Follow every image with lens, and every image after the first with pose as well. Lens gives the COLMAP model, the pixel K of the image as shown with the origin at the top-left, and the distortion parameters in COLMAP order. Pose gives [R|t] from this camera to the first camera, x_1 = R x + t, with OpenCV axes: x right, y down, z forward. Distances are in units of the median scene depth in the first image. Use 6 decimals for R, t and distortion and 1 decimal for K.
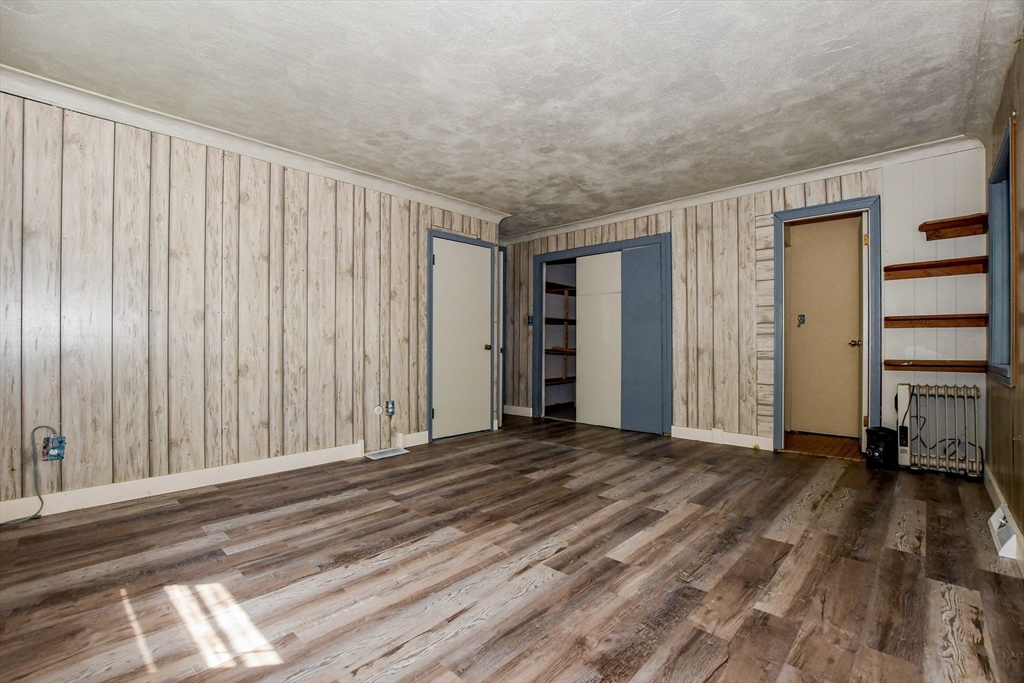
lens RADIAL K [[450.4, 0, 509.9], [0, 450.4, 337.3], [0, 0, 1]] dist [-0.034428, 0.005426]
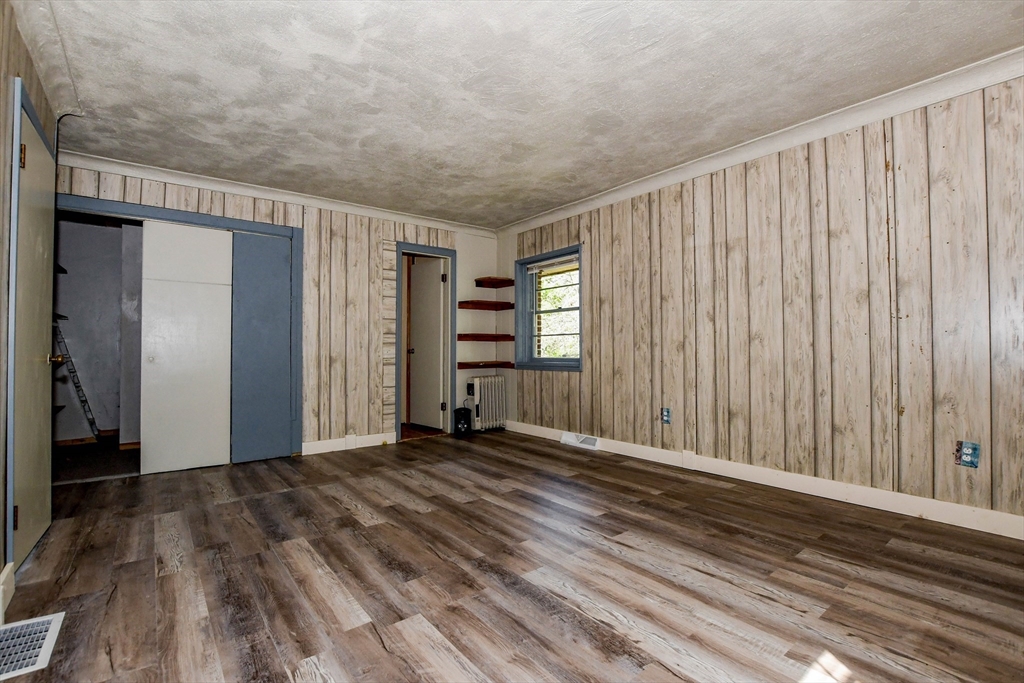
lens RADIAL K [[456.6, 0, 506.5], [0, 456.6, 342.5], [0, 0, 1]] dist [-0.033898, 0.005474]
pose [[0.151960, 0.017937, 0.988224, -0.805577], [-0.010098, 0.999811, -0.016595, 0.010581], [-0.988335, -0.007457, 0.152112, 0.758632]]
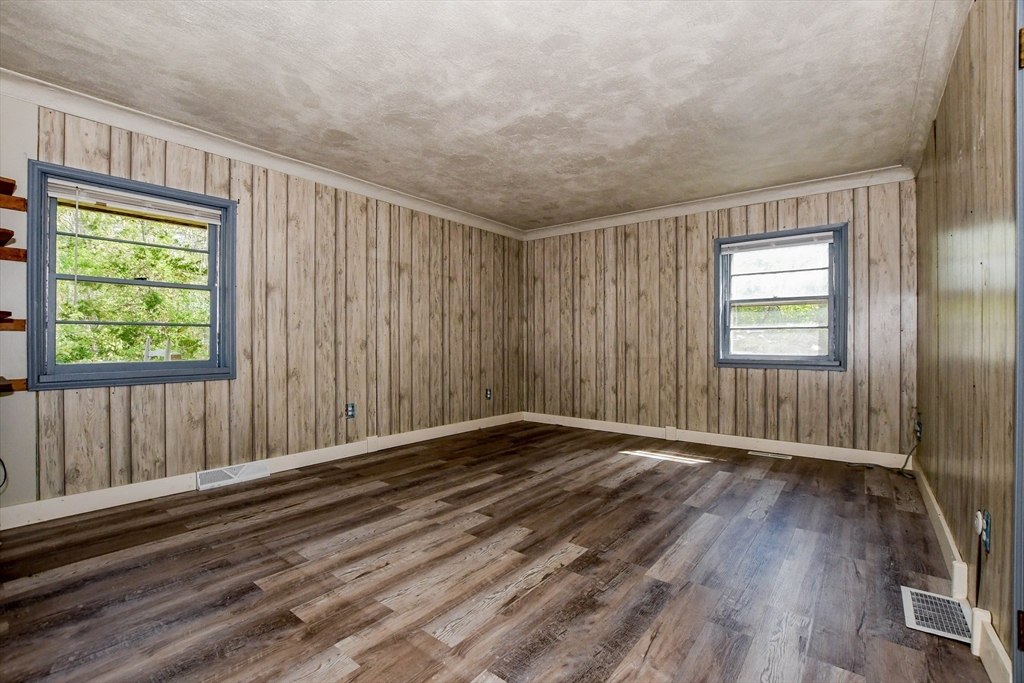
lens RADIAL K [[456.6, 0, 506.5], [0, 456.6, 342.5], [0, 0, 1]] dist [-0.033898, 0.005474]
pose [[-0.997059, -0.000373, -0.076639, 0.239759], [0.000575, 0.999924, -0.012349, 0.006239], [0.076638, -0.012356, -0.996982, 1.949060]]
